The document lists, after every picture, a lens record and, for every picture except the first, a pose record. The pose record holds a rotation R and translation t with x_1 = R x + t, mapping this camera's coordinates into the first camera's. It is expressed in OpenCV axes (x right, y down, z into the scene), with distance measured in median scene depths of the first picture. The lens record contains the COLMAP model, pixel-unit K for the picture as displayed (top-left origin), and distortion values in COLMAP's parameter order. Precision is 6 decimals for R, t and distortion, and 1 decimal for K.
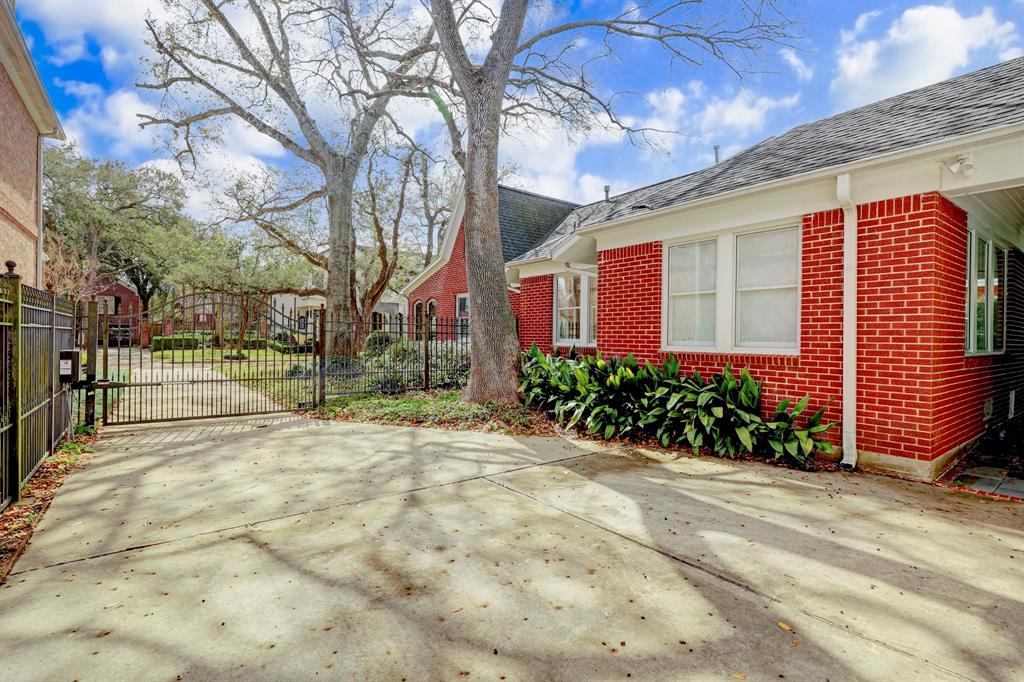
lens RADIAL K [[476.4, 0, 512.0], [0, 476.4, 341.0], [0, 0, 1]] dist [-0.001716, -0.000296]
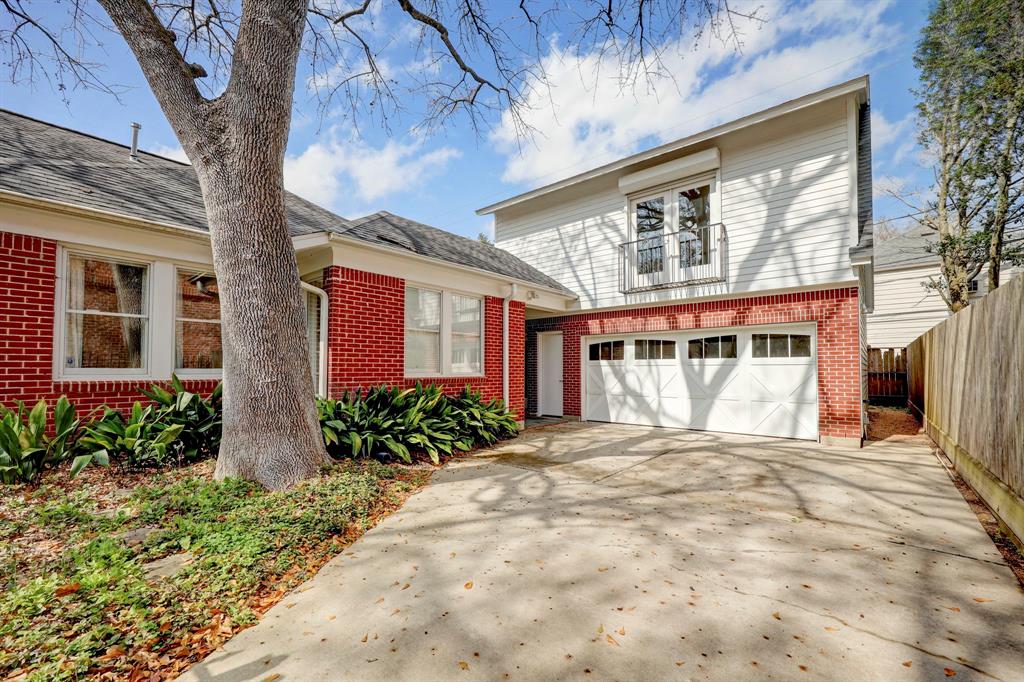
lens RADIAL K [[428.9, 0, 514.8], [0, 428.9, 366.0], [0, 0, 1]] dist [-0.000257, 0.000214]
pose [[-0.223189, -0.001635, 0.974774, -1.136376], [0.005060, 0.999983, 0.002835, -0.013690], [-0.974762, 0.005566, -0.223177, 1.521199]]
